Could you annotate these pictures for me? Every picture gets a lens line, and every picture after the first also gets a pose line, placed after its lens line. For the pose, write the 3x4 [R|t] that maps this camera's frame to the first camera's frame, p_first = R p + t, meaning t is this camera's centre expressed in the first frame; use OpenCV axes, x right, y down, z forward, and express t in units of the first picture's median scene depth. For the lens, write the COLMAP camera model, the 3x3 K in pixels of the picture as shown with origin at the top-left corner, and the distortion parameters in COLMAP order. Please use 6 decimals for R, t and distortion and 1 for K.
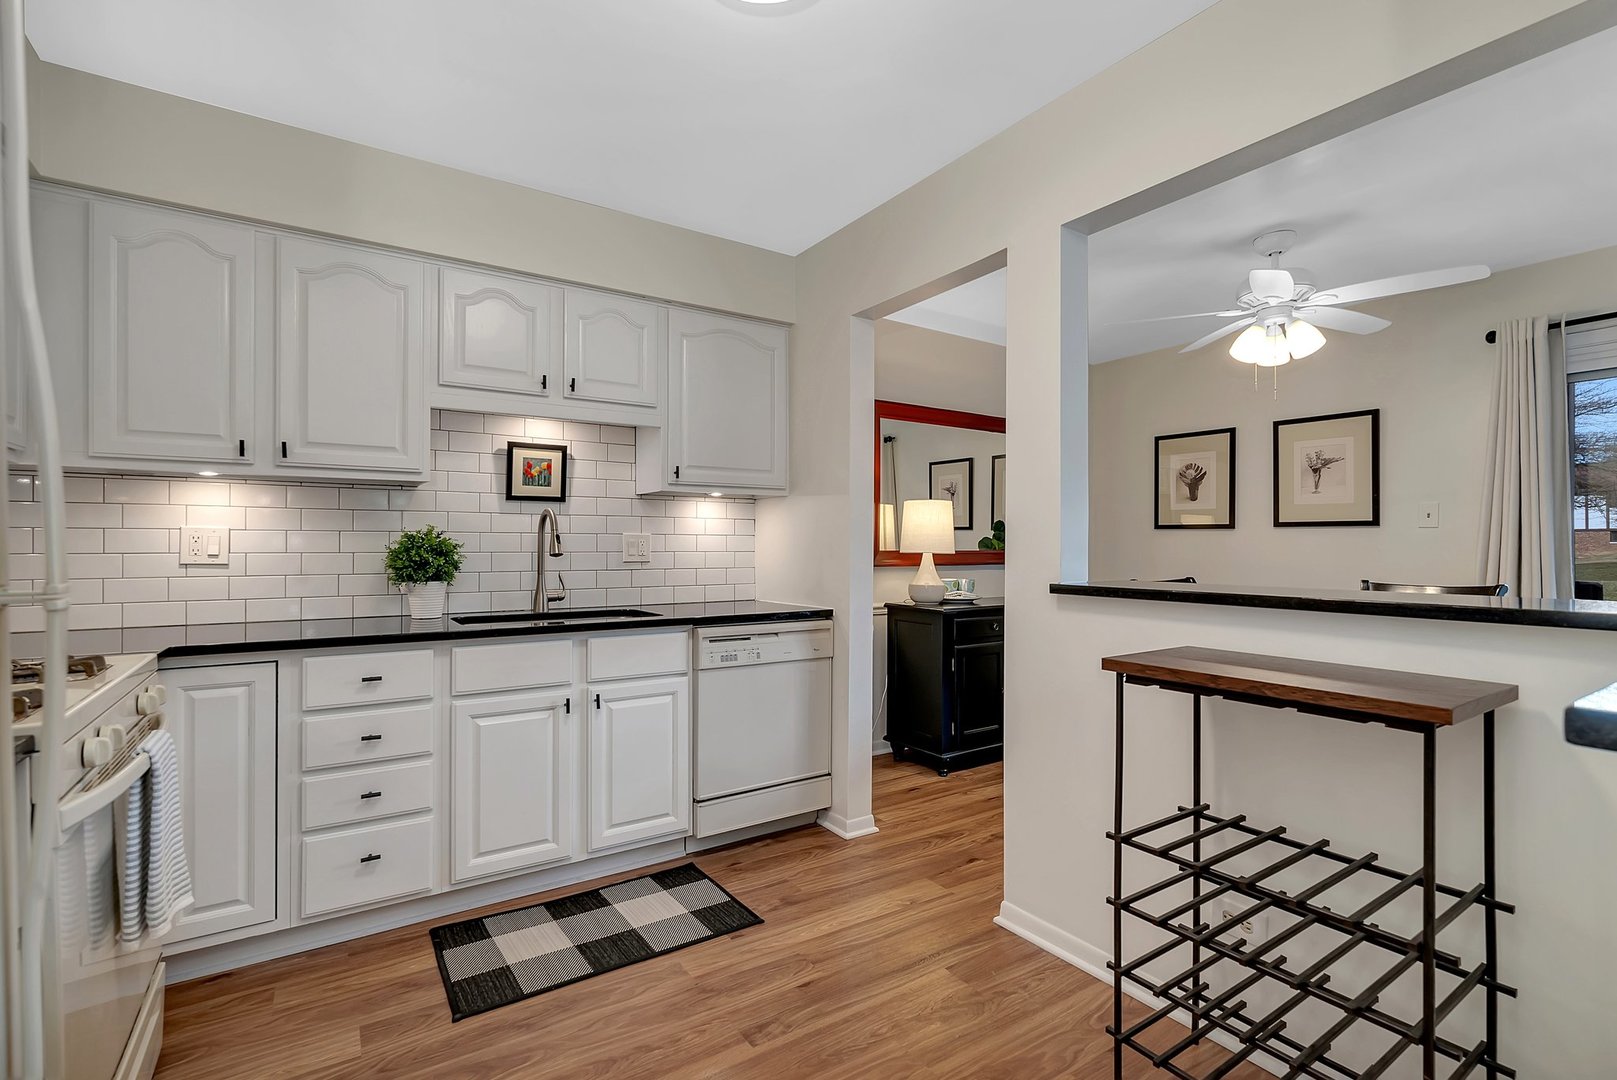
lens RADIAL K [[755.2, 0, 802.2], [0, 755.2, 553.2], [0, 0, 1]] dist [-0.009169, 0.005414]
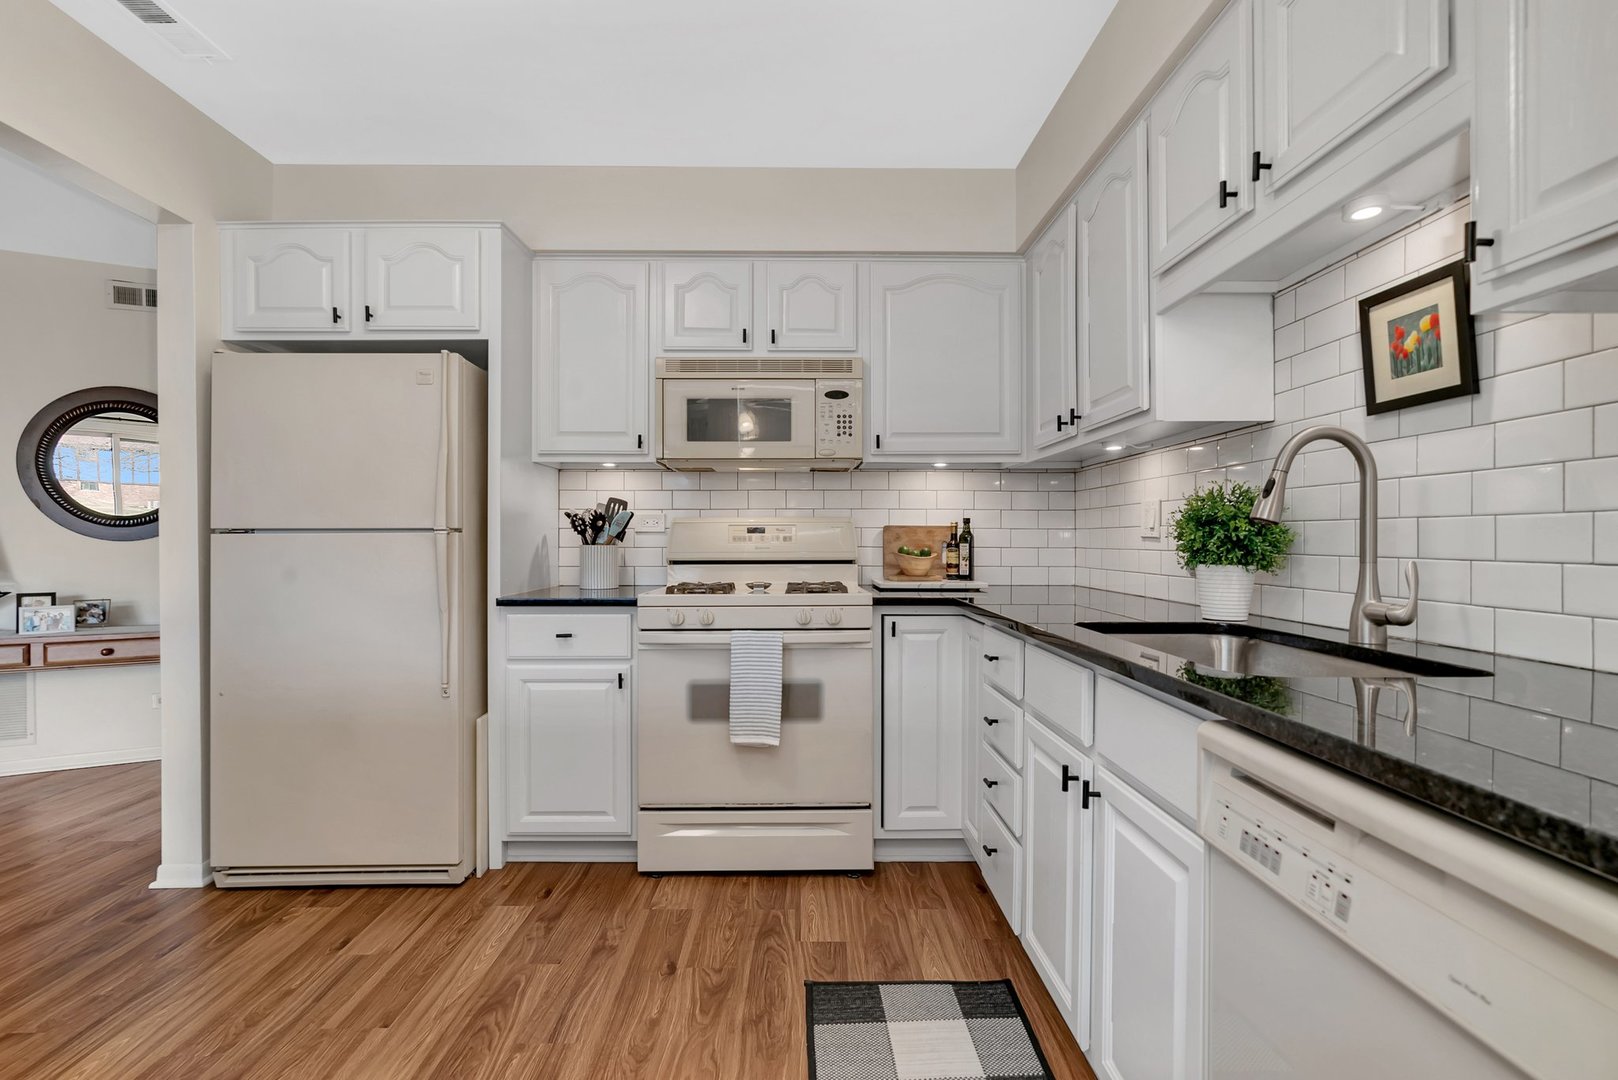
lens RADIAL K [[773.1, 0, 803.8], [0, 773.1, 540.4], [0, 0, 1]] dist [-0.003788, 0.001791]
pose [[-0.556463, -0.001225, -0.830871, 0.227007], [-0.007198, 0.999968, 0.003347, 0.012763], [0.830841, 0.007843, -0.556455, 0.880706]]
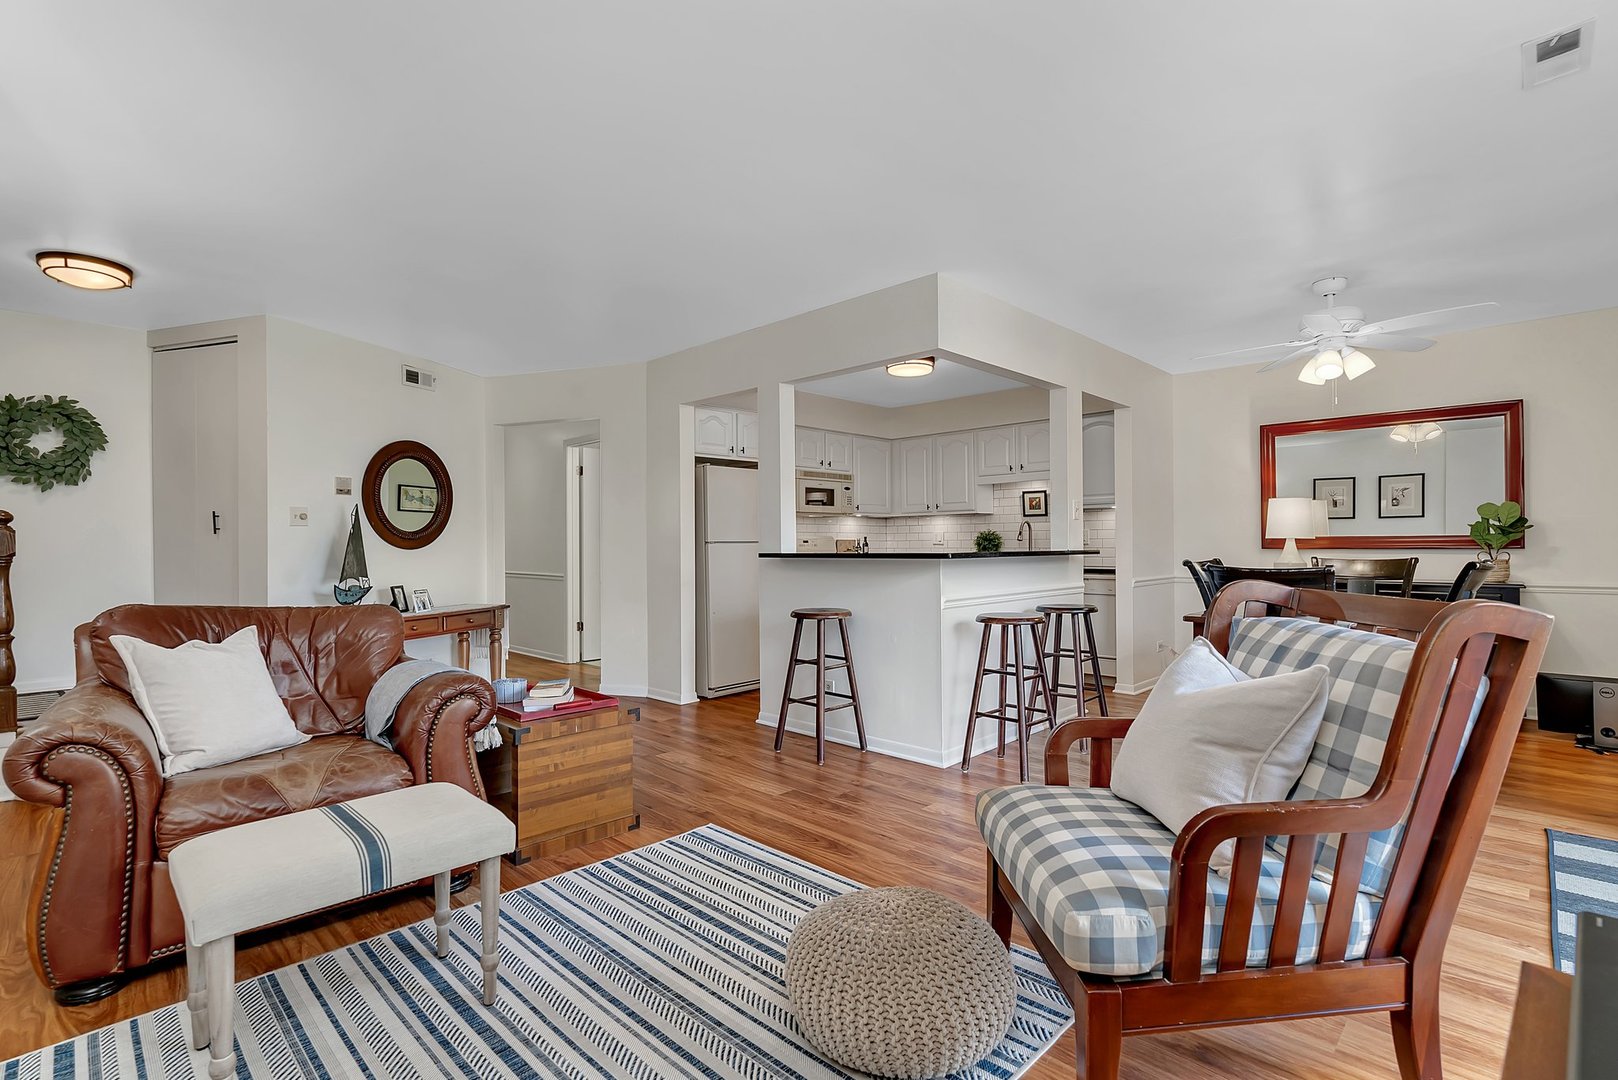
lens RADIAL K [[755.7, 0, 806.6], [0, 755.7, 542.9], [0, 0, 1]] dist [-0.009169, 0.005414]
pose [[0.200485, -0.003518, -0.979690, 1.564672], [-0.001319, 0.999992, -0.003861, 0.017293], [0.979696, 0.002067, 0.200479, -0.097690]]
